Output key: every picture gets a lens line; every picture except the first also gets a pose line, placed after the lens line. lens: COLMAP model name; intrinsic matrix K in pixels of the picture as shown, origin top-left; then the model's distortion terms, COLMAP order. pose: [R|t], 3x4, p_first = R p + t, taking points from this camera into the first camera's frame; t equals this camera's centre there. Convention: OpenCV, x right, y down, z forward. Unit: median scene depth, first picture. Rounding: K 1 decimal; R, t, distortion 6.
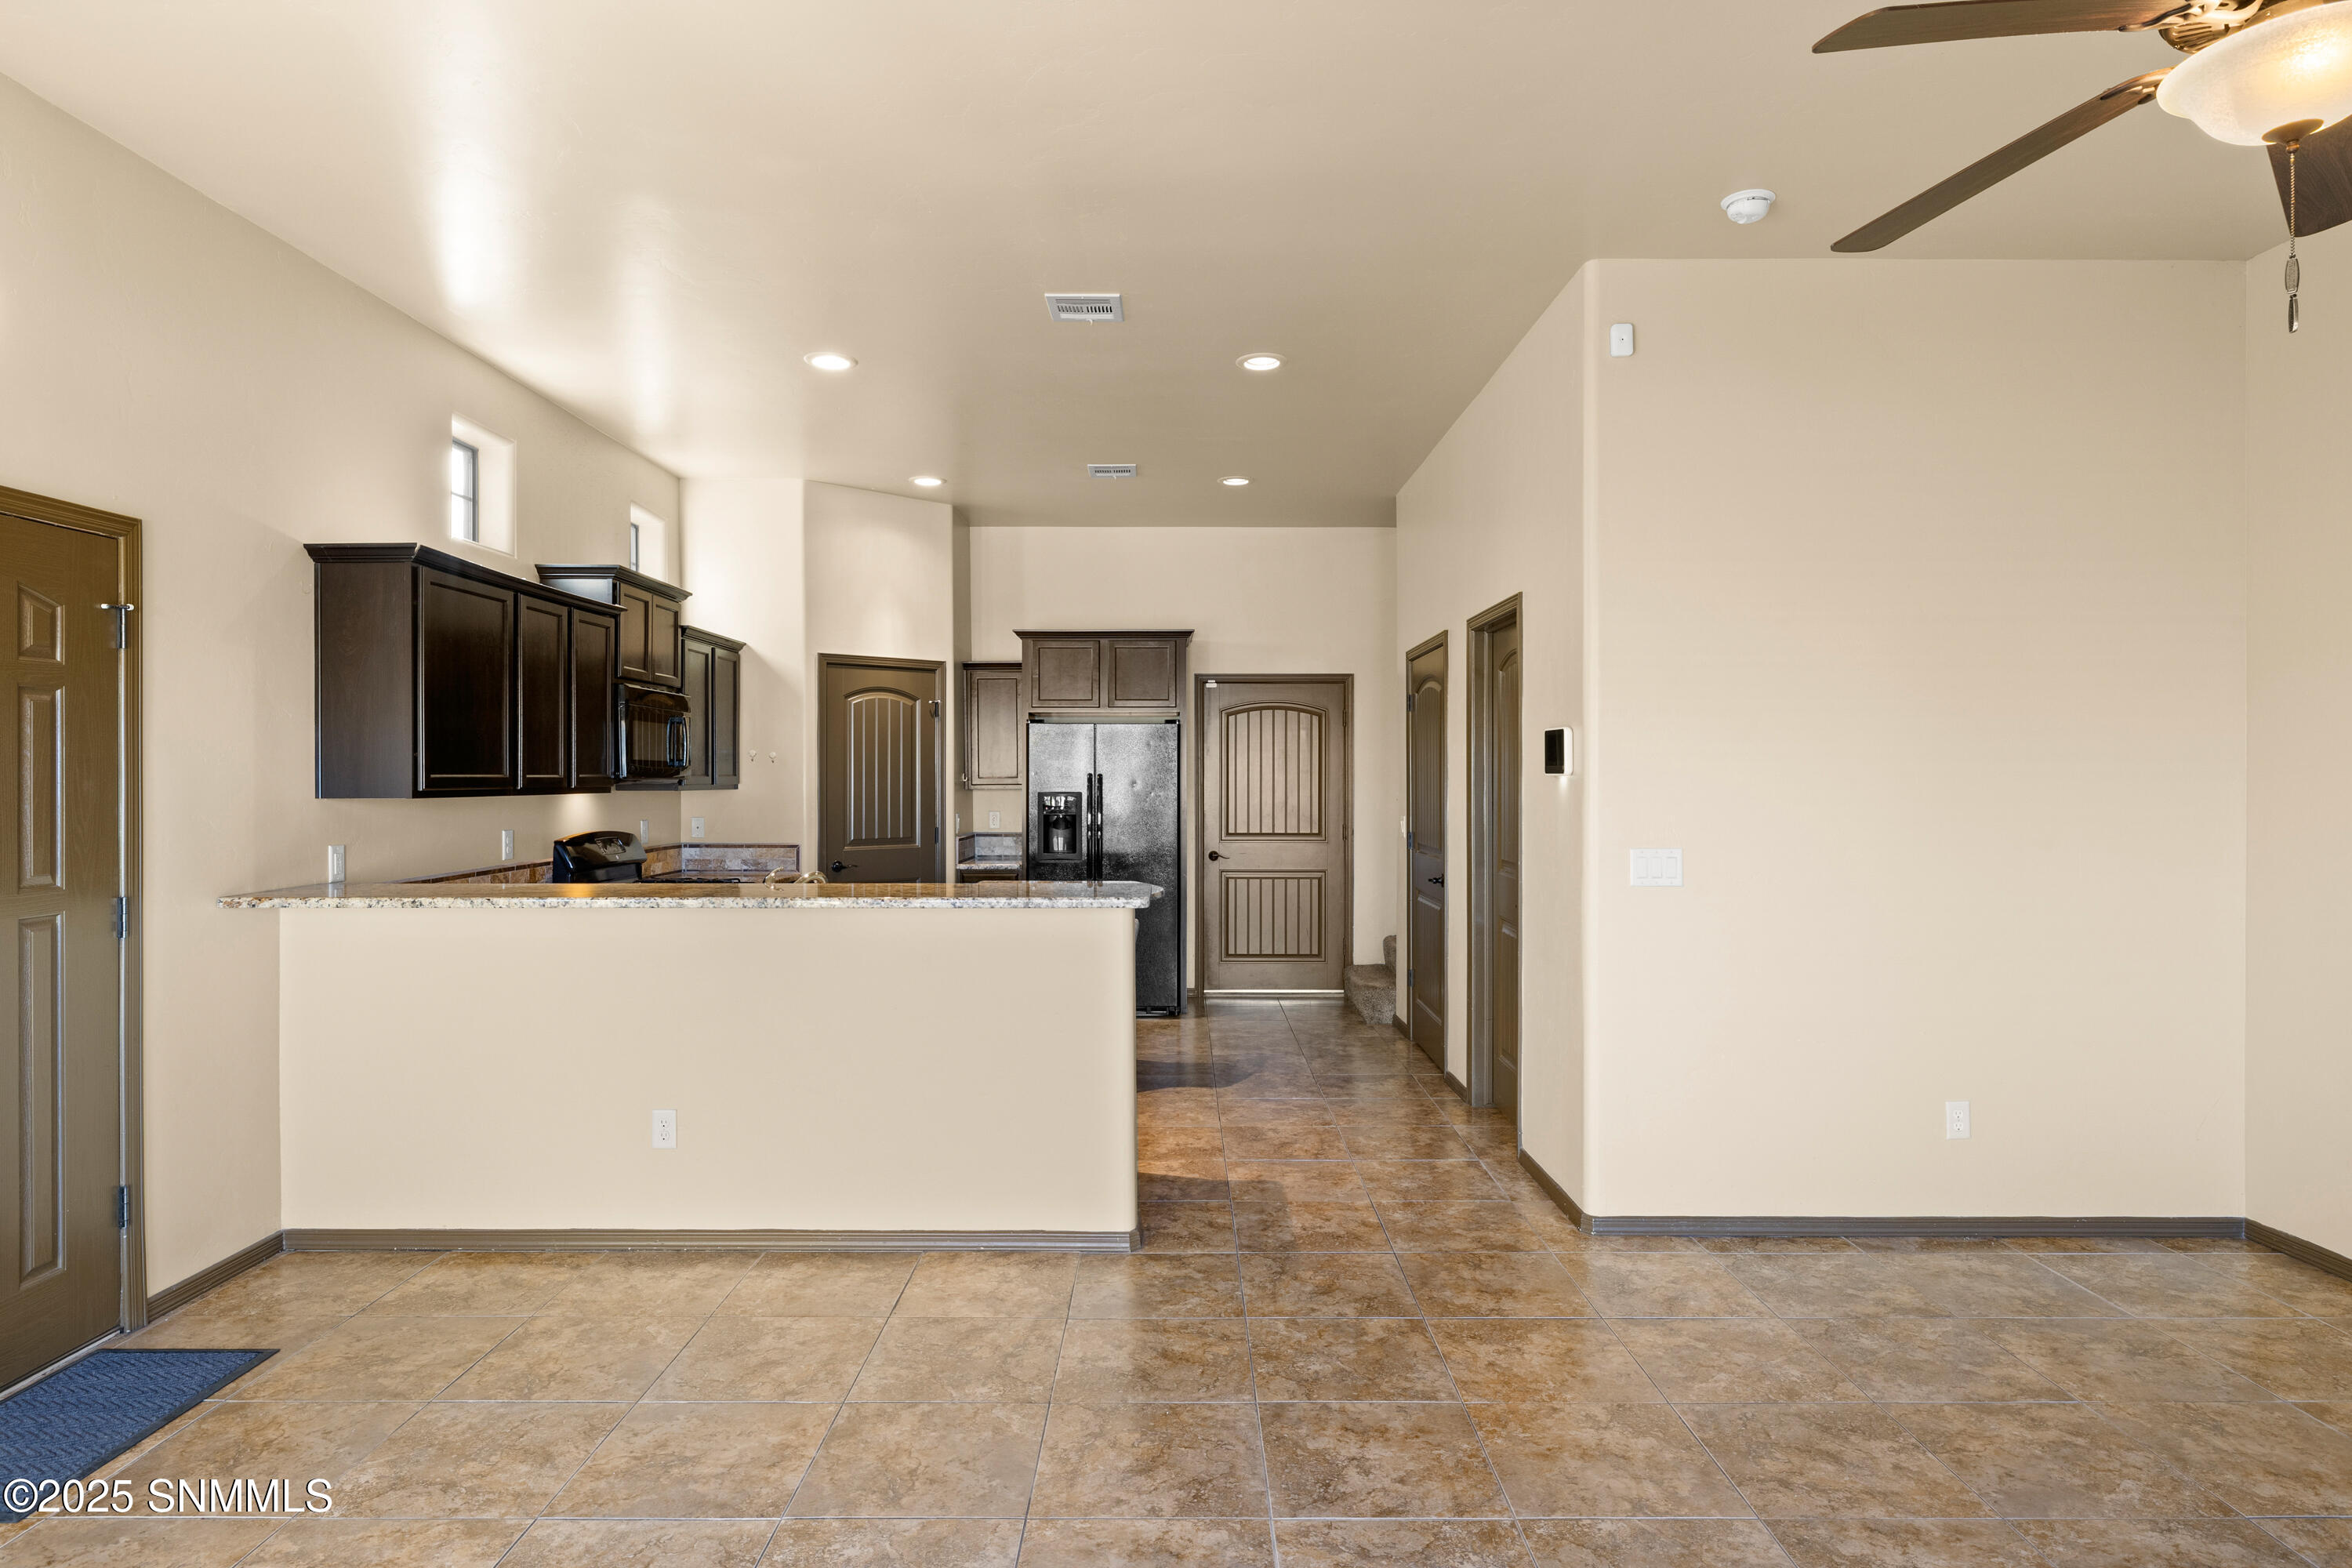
lens RADIAL K [[1307.1, 0, 1164.2], [0, 1307.1, 782.5], [0, 0, 1]] dist [-0.000654, -0.003515]
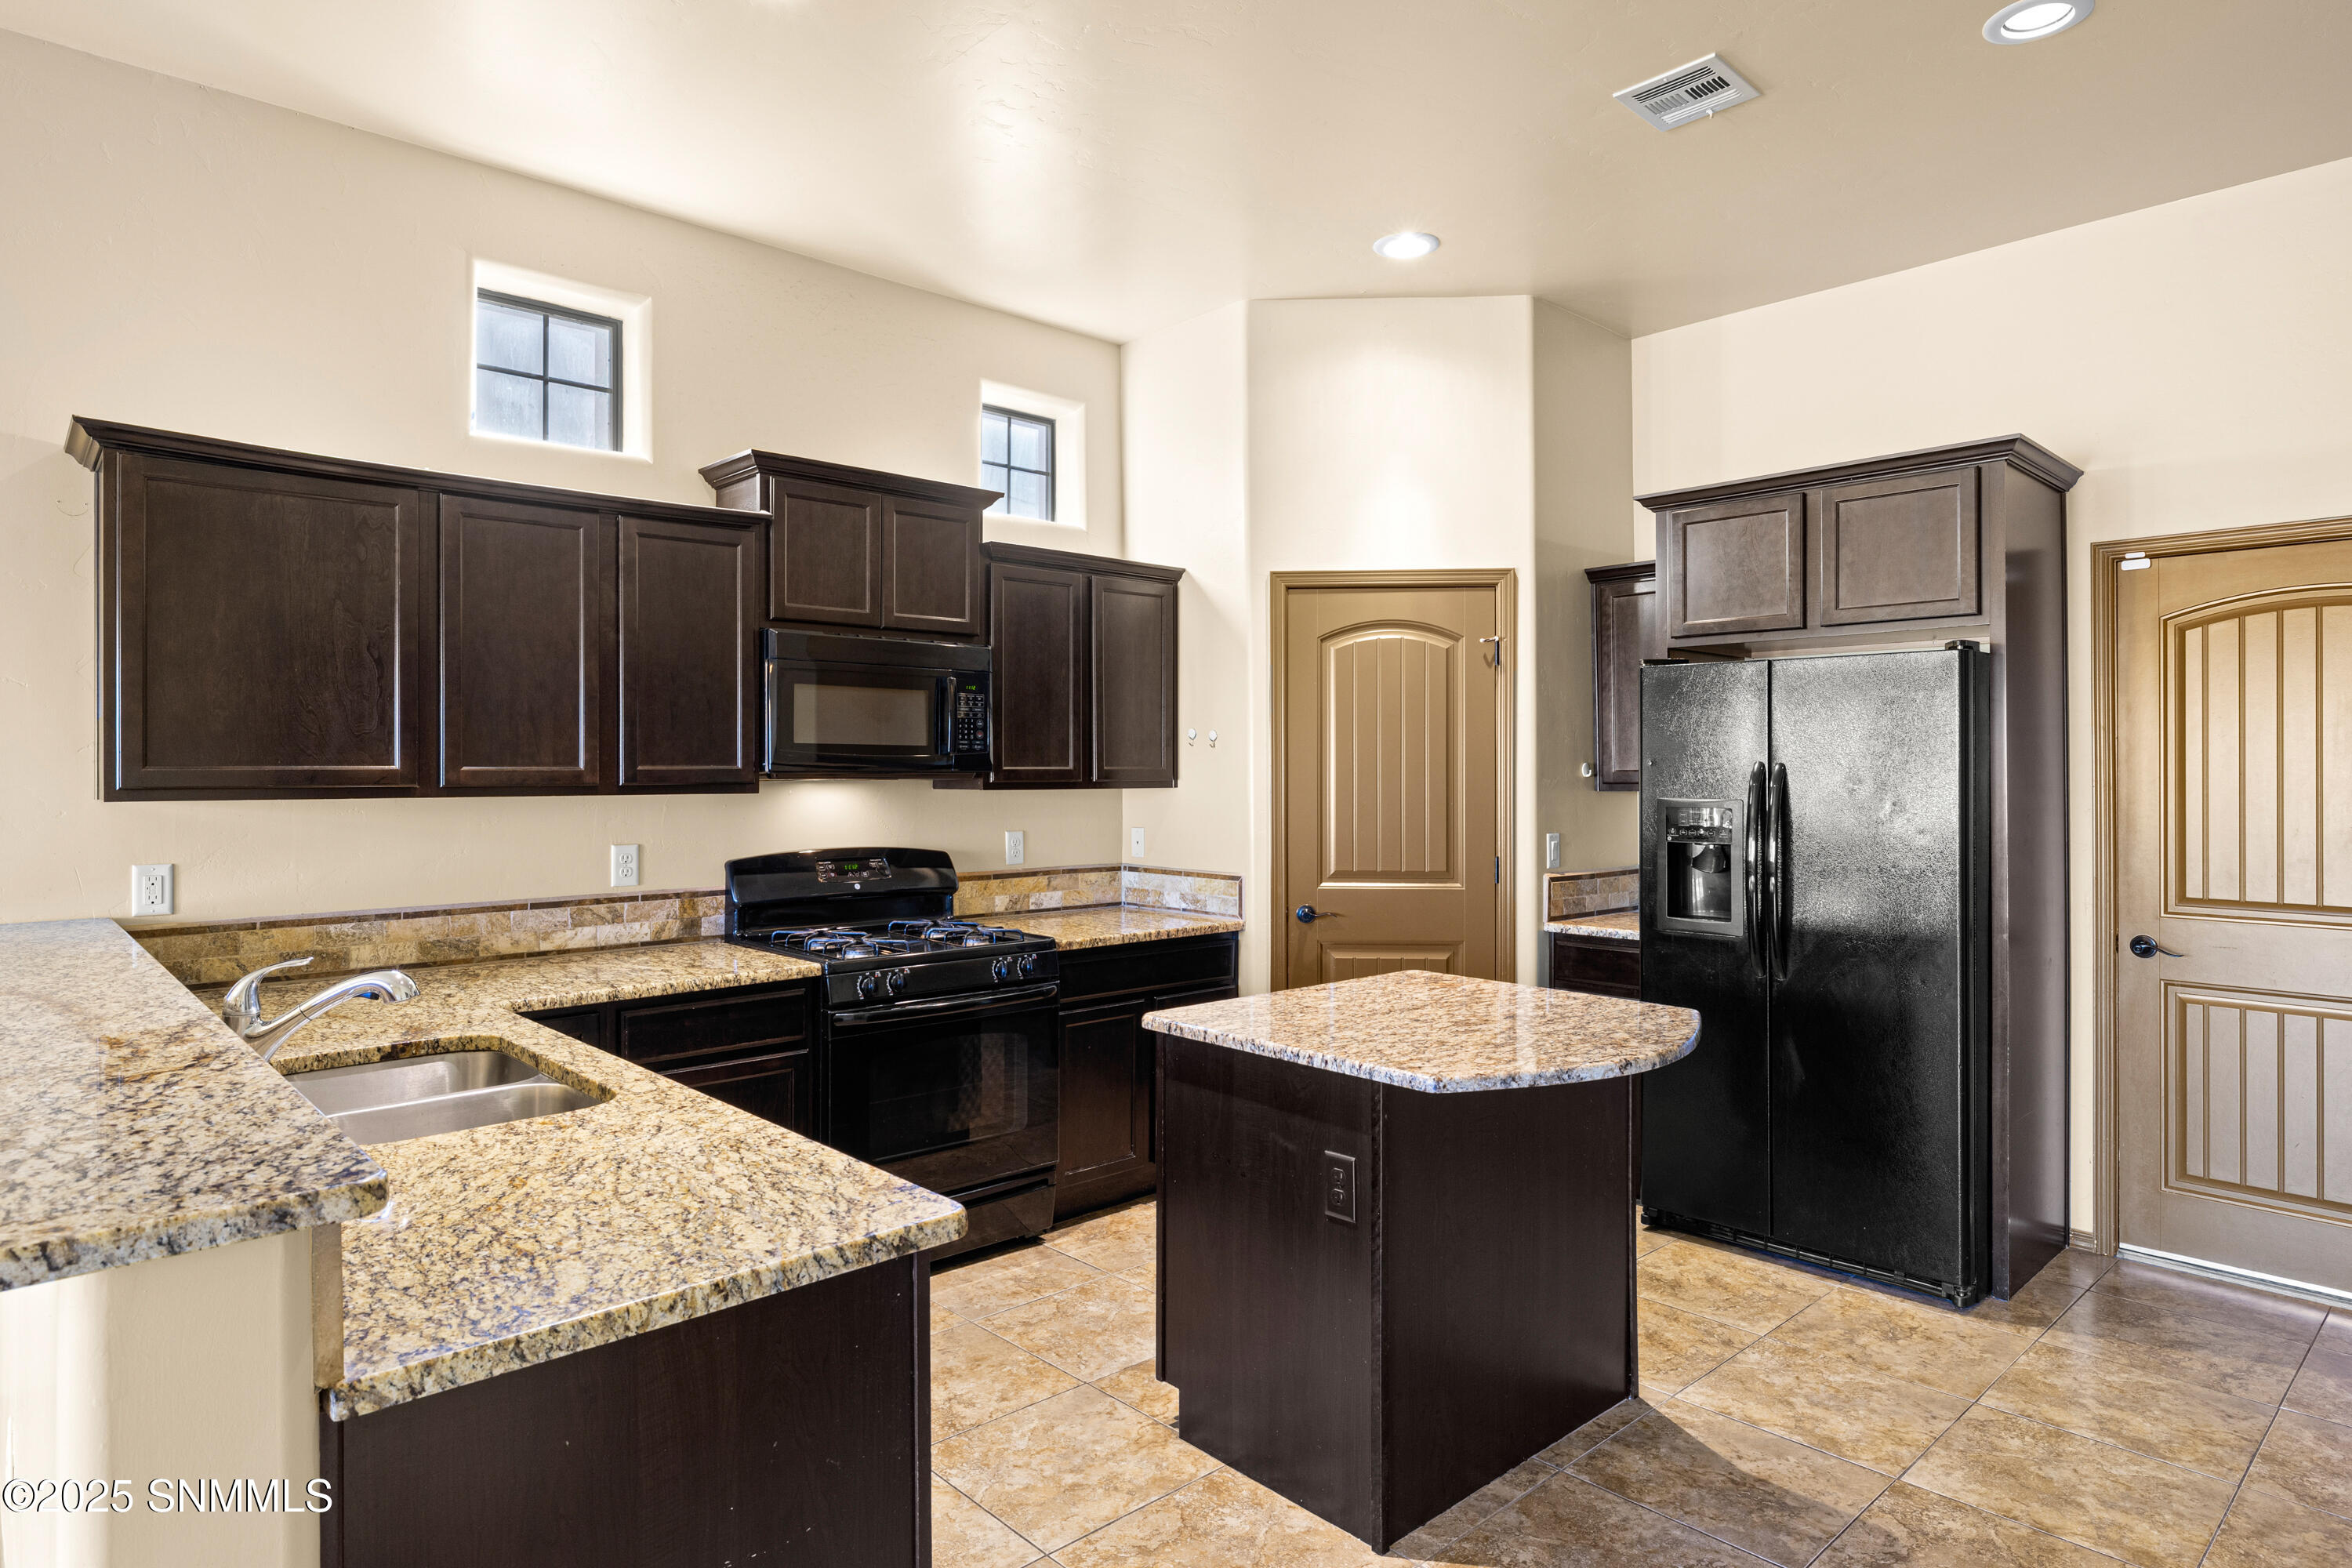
lens RADIAL K [[1307.1, 0, 1176.0], [0, 1307.1, 765.2], [0, 0, 1]] dist [-0.000654, -0.003515]
pose [[0.685786, -0.002875, -0.727798, 0.150632], [-0.002727, 0.999975, -0.006520, -0.002135], [0.727799, 0.006456, 0.685761, 0.504199]]
